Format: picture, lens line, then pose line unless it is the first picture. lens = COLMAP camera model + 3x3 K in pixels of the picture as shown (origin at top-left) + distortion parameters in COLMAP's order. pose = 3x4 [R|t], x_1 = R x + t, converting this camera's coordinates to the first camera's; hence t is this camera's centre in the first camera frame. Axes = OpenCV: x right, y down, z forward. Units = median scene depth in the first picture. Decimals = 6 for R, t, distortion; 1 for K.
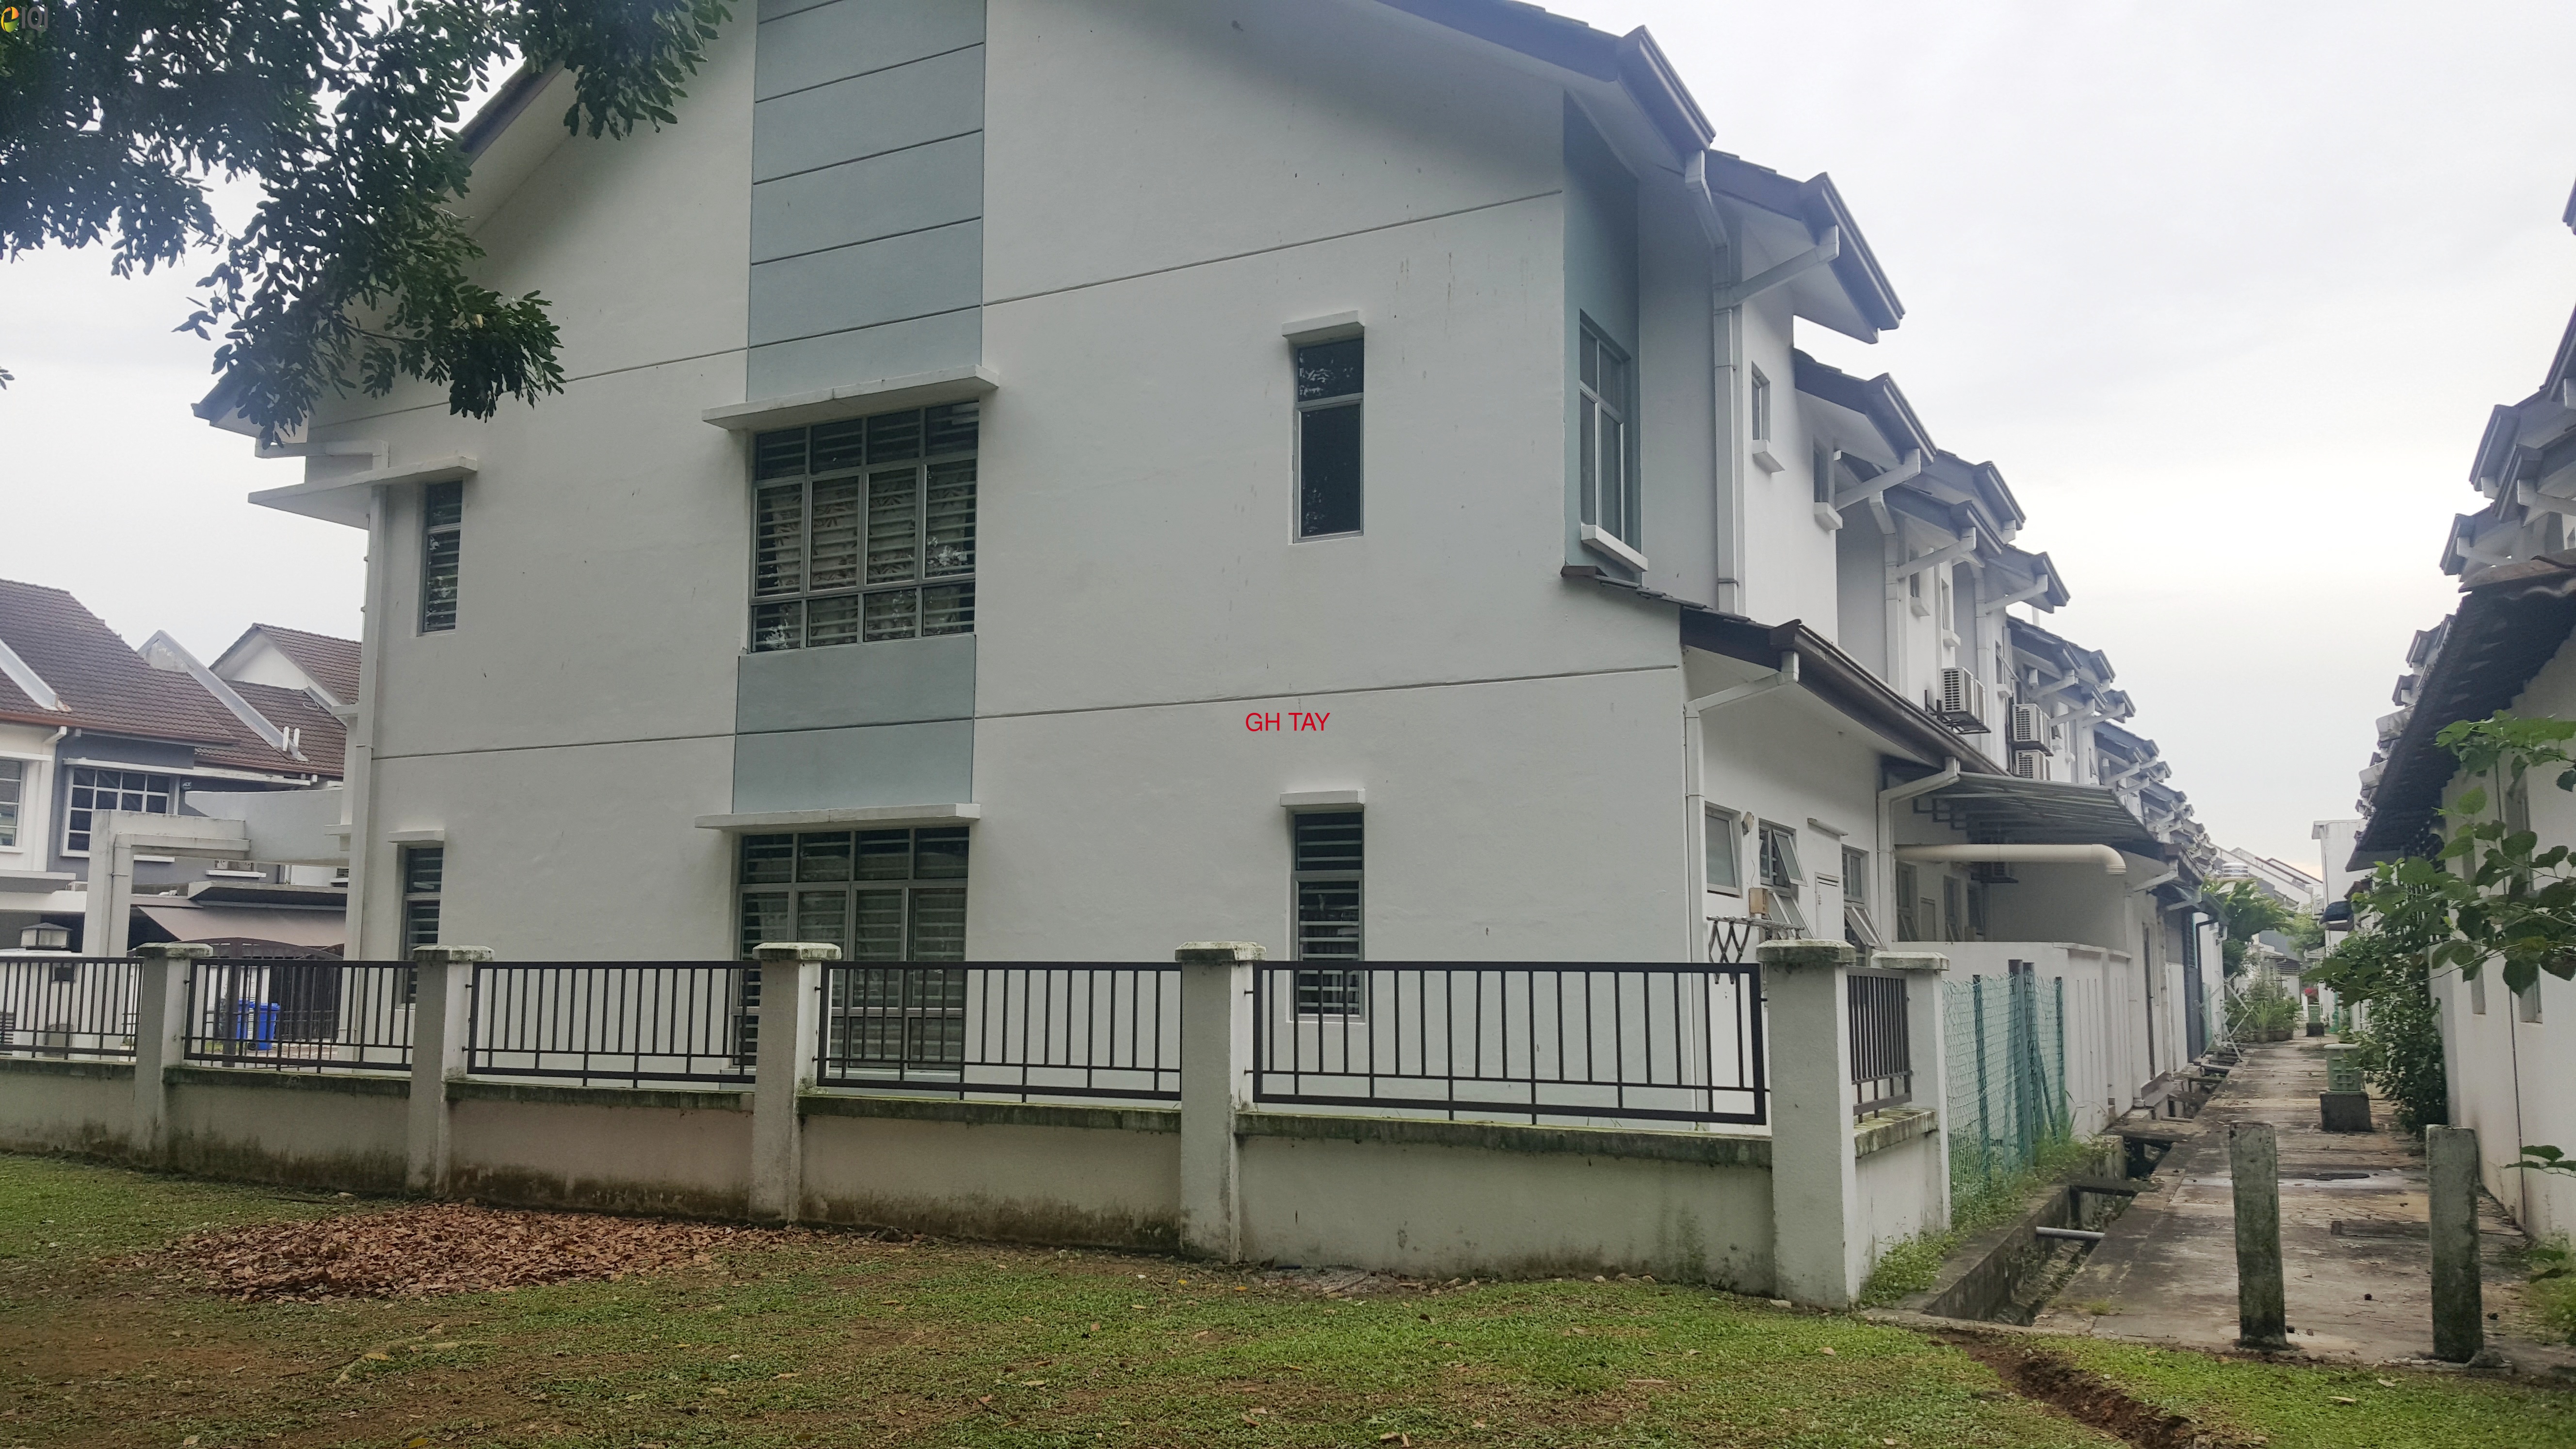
lens RADIAL K [[1915.1, 0, 1288.0], [0, 1915.1, 724.5], [0, 0, 1]] dist [-0.038118, -0.007078]
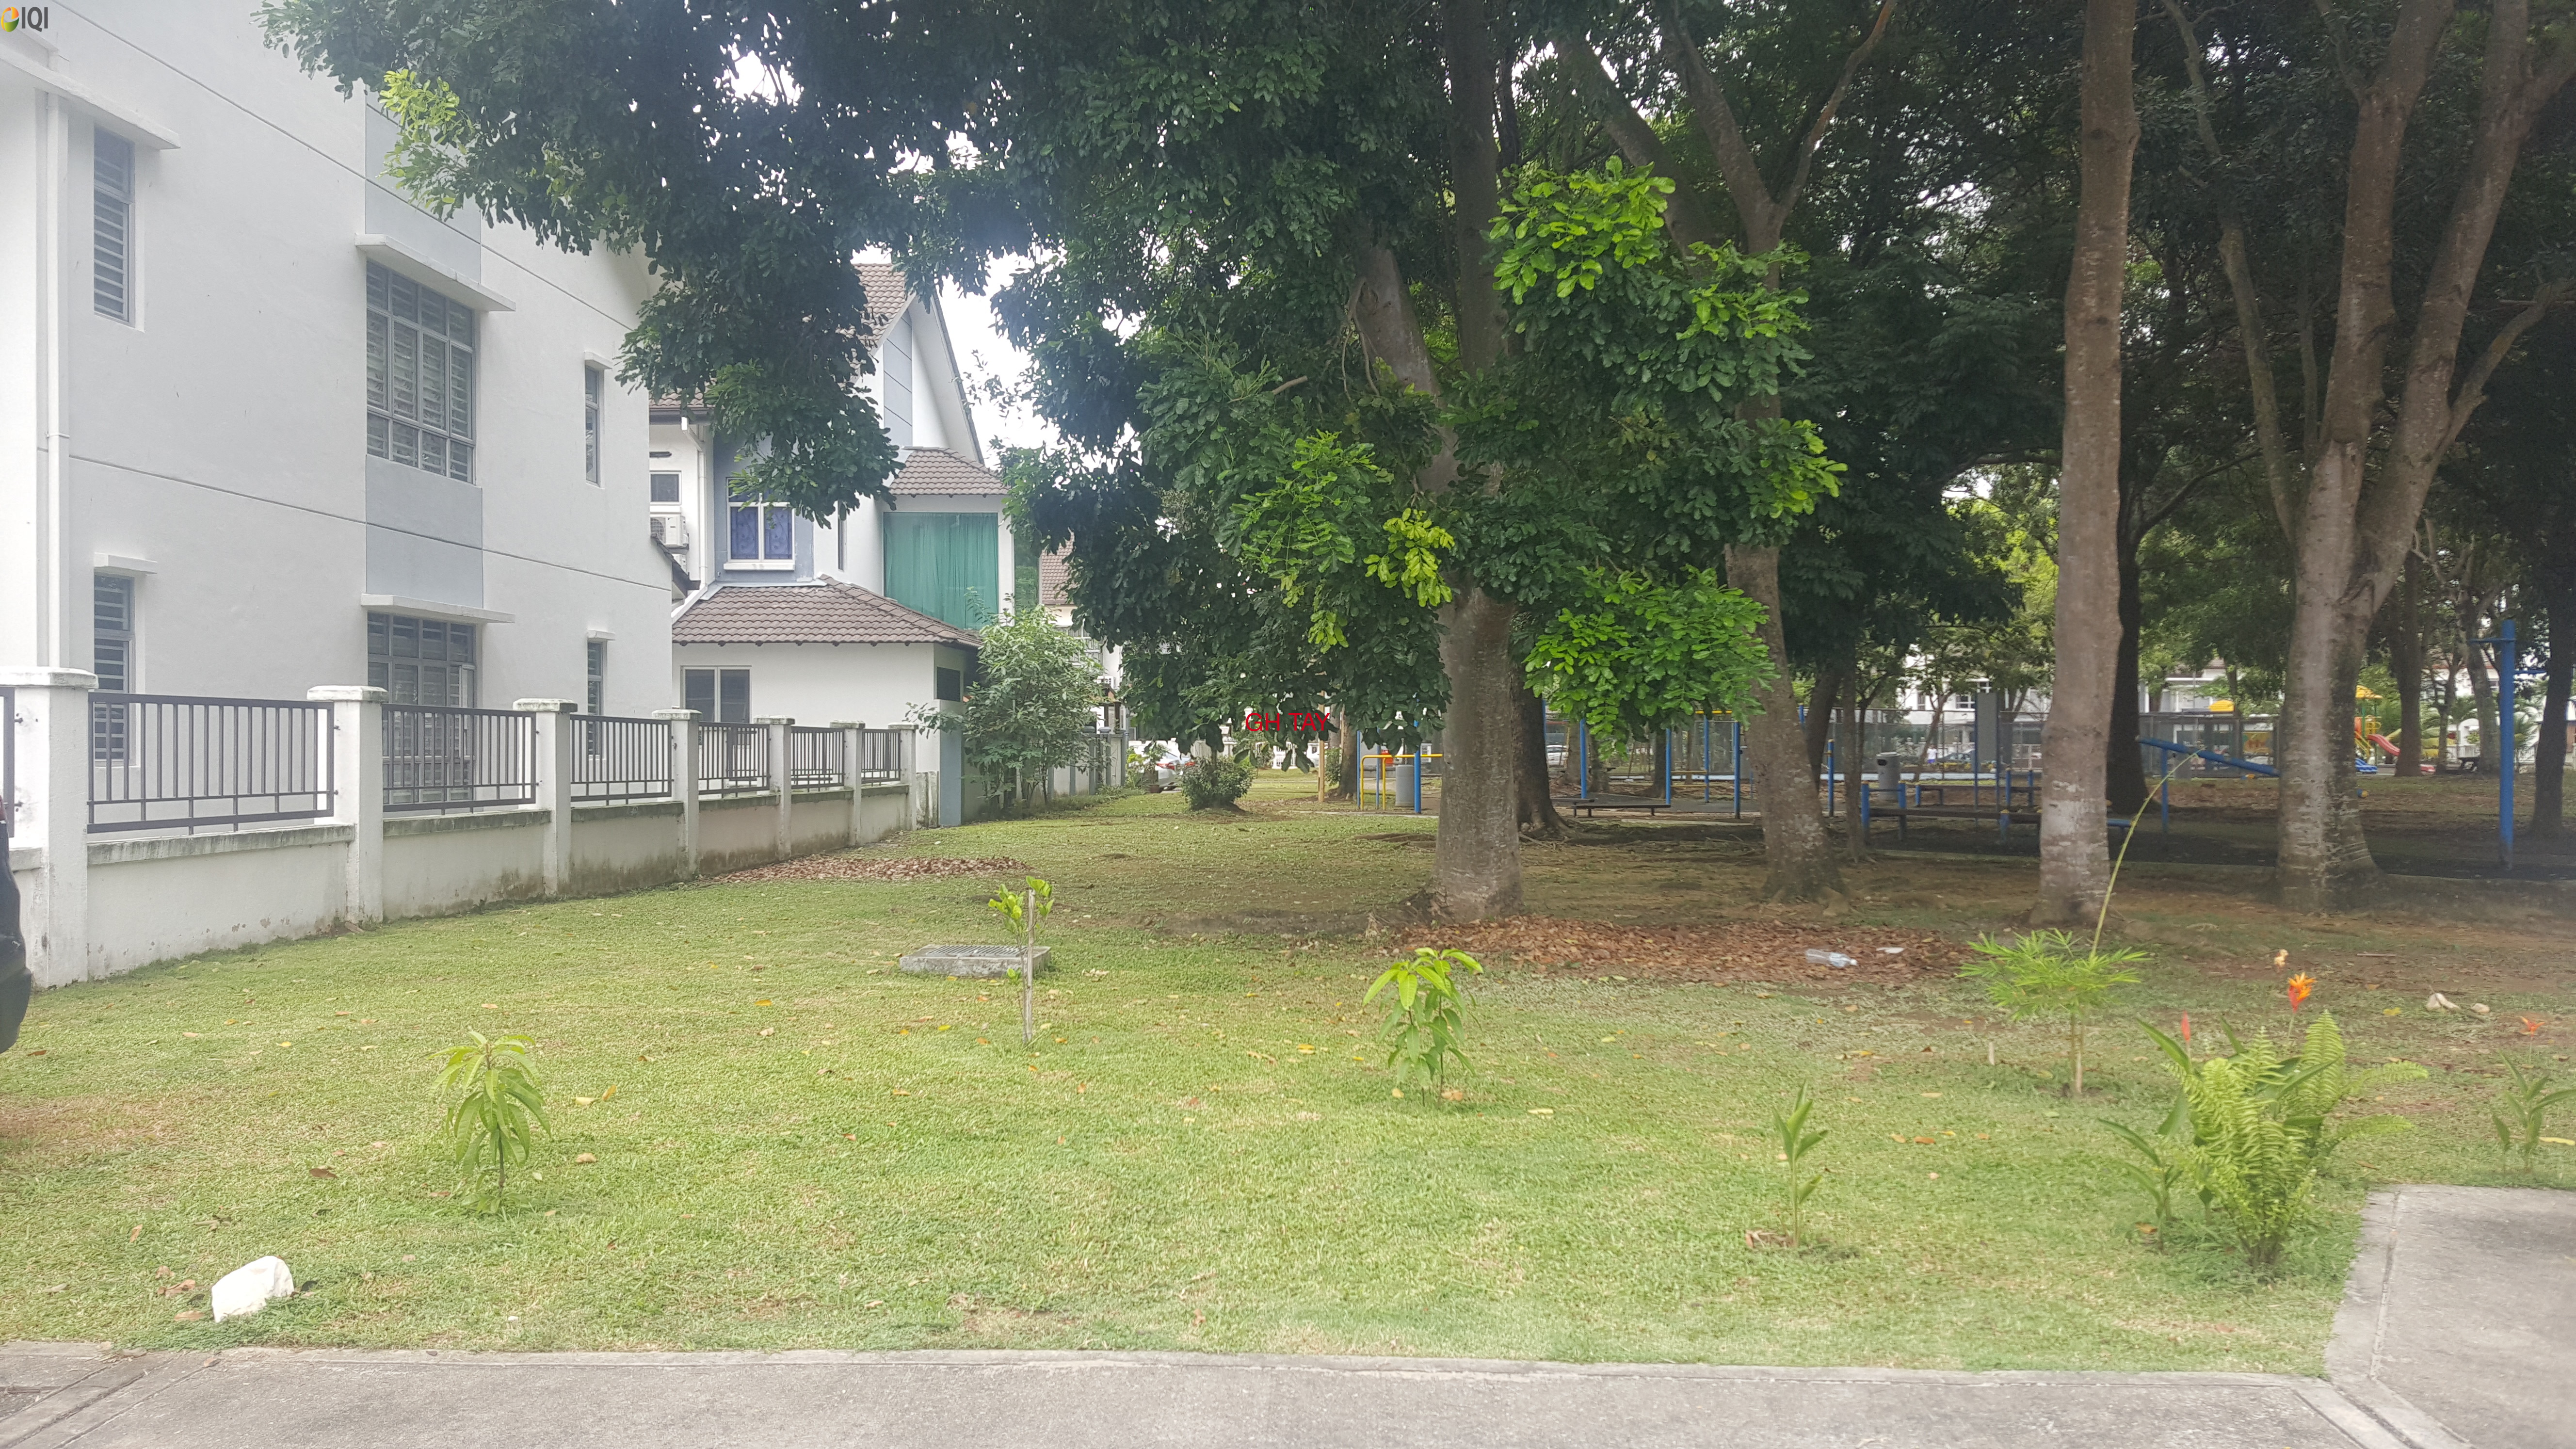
lens RADIAL K [[1916.1, 0, 1288.0], [0, 1916.1, 724.5], [0, 0, 1]] dist [0.152001, -0.217912]
pose [[-0.395359, 0.007133, 0.918499, -1.693018], [-0.127425, 0.989875, -0.062536, 0.136807], [-0.909645, -0.141764, -0.390447, 0.982315]]
